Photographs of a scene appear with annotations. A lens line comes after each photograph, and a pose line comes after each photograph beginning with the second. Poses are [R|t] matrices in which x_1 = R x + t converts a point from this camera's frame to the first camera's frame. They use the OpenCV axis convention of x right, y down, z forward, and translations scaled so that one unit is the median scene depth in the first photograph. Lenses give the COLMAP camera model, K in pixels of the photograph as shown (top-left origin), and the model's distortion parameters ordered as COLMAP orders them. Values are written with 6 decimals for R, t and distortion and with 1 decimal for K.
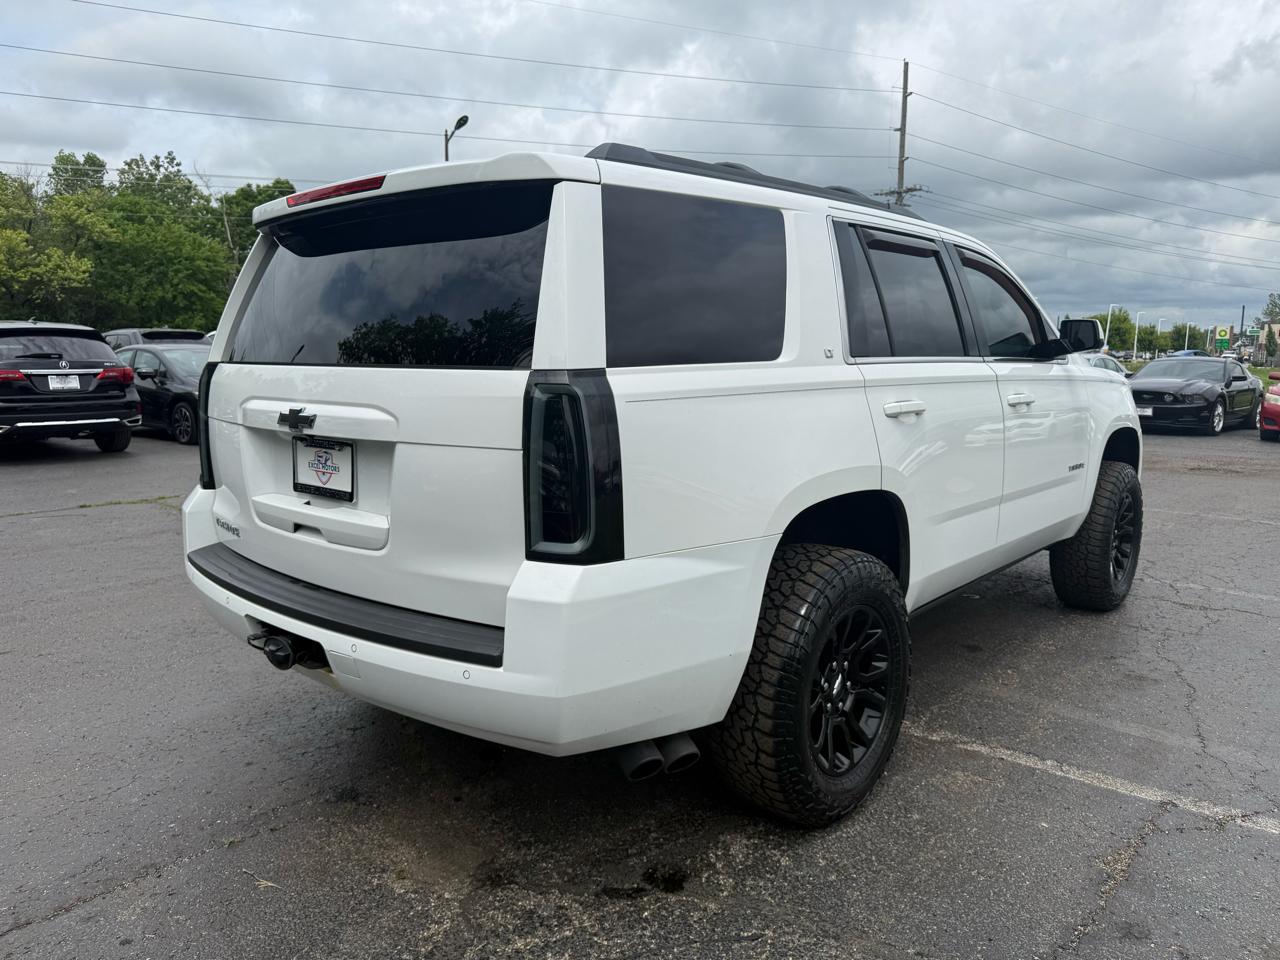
lens RADIAL K [[951.3, 0, 637.5], [0, 951.3, 476.4], [0, 0, 1]] dist [0.059633, -0.072662]
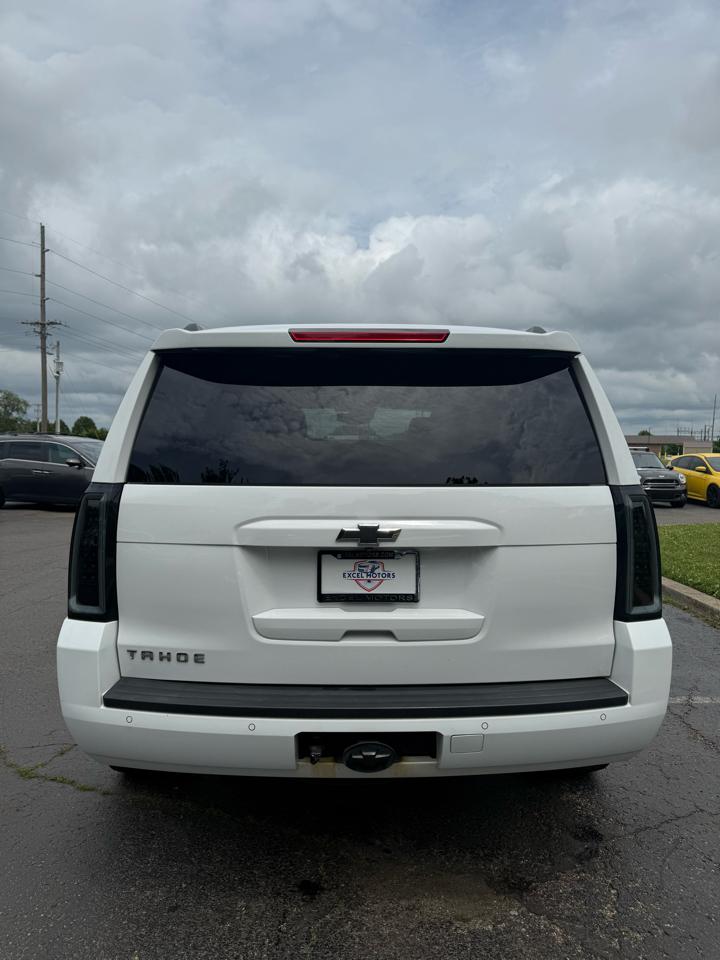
lens RADIAL K [[704.0, 0, 360.0], [0, 704.0, 480.0], [0, 0, 1]] dist [0.078529, -0.082825]
pose [[0.707944, -0.023792, 0.705867, -0.945882], [0.080475, 0.995641, -0.047153, -0.085794], [-0.701668, 0.090186, 0.706773, 0.428442]]
